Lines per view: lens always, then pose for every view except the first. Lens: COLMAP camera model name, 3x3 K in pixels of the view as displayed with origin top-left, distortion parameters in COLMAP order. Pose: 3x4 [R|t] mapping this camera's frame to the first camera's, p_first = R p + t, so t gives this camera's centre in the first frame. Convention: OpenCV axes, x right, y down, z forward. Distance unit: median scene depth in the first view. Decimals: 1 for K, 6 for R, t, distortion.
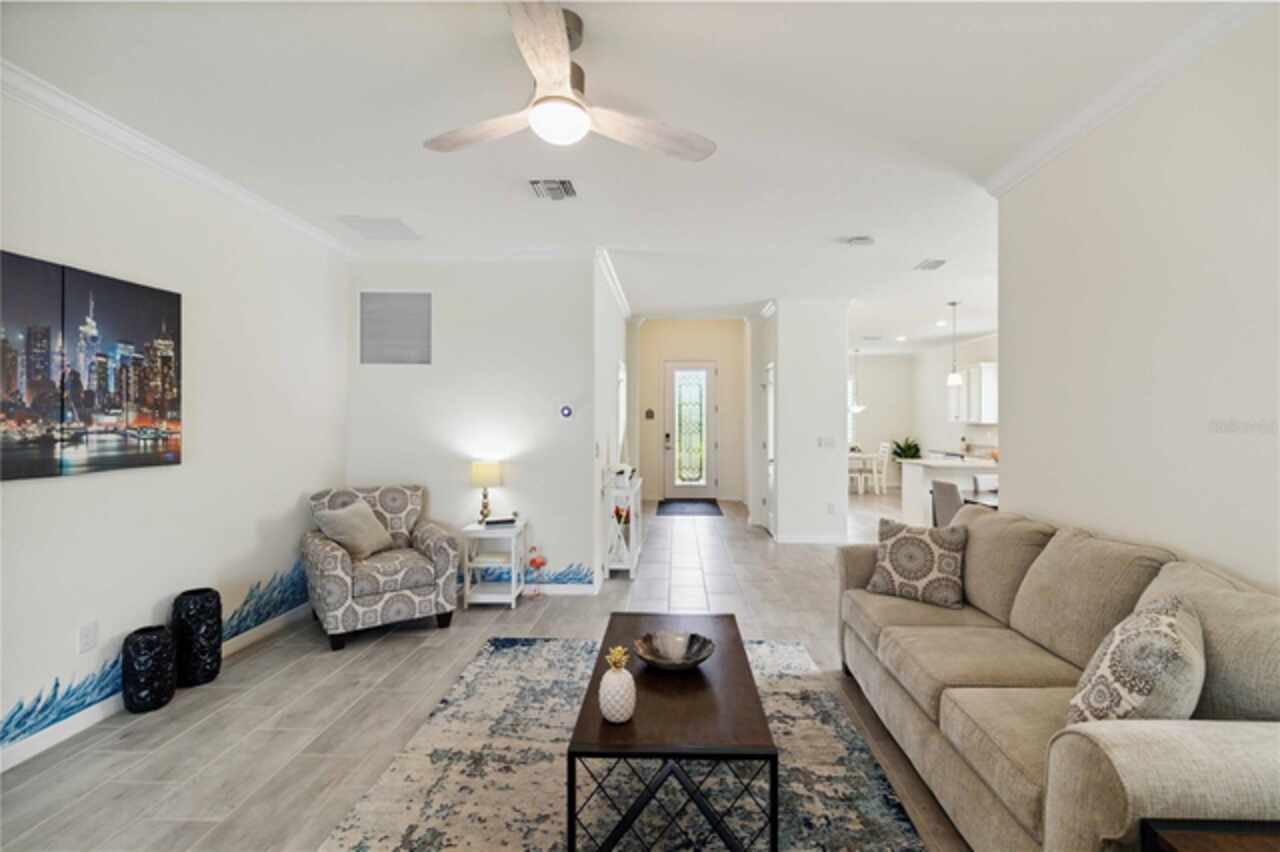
lens RADIAL K [[595.5, 0, 656.2], [0, 595.5, 418.0], [0, 0, 1]] dist [0.000480, 0.000177]
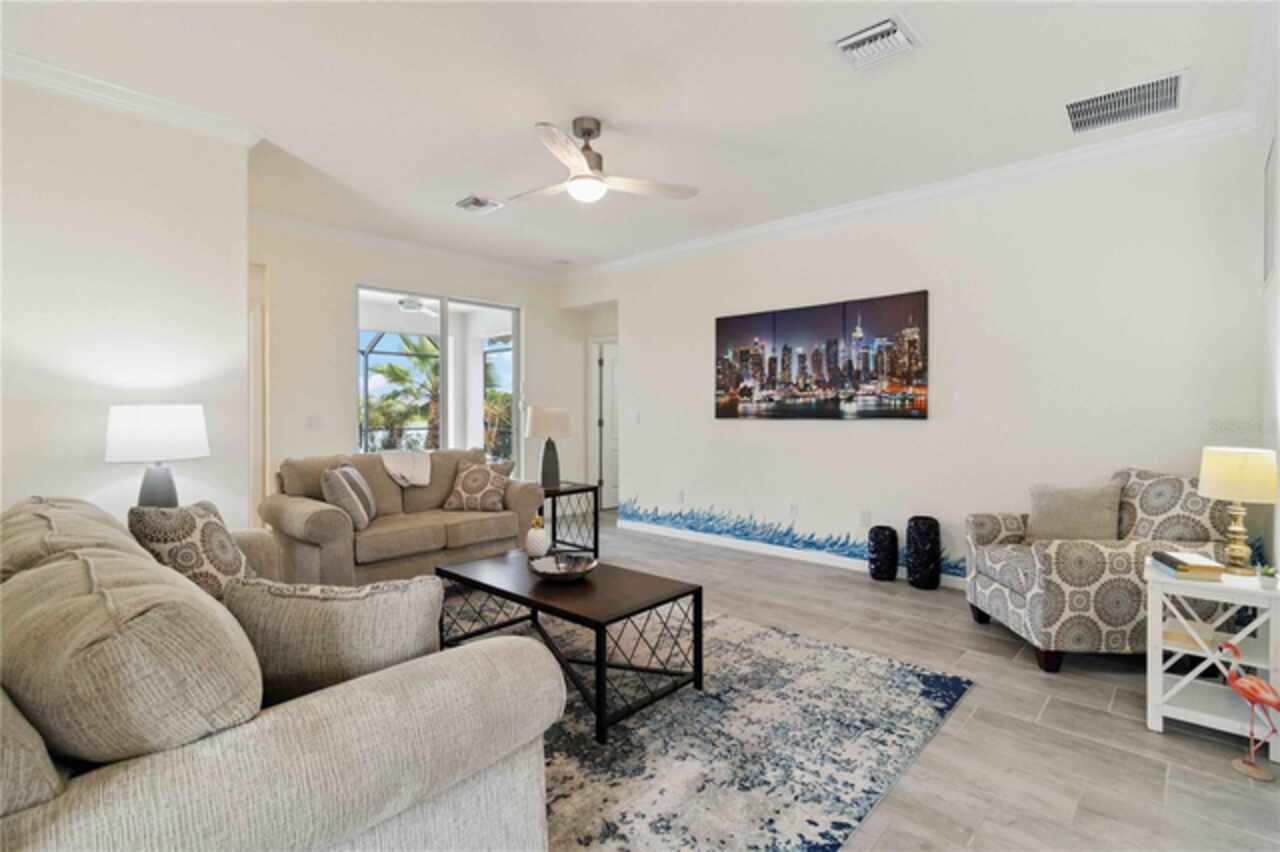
lens RADIAL K [[596.1, 0, 657.1], [0, 596.1, 410.9], [0, 0, 1]] dist [0.002052, 0.000272]
pose [[-0.641488, 0.000932, -0.767132, 0.661576], [0.005079, 0.999983, -0.003031, 0.066585], [0.767116, -0.005841, -0.641482, 1.540996]]
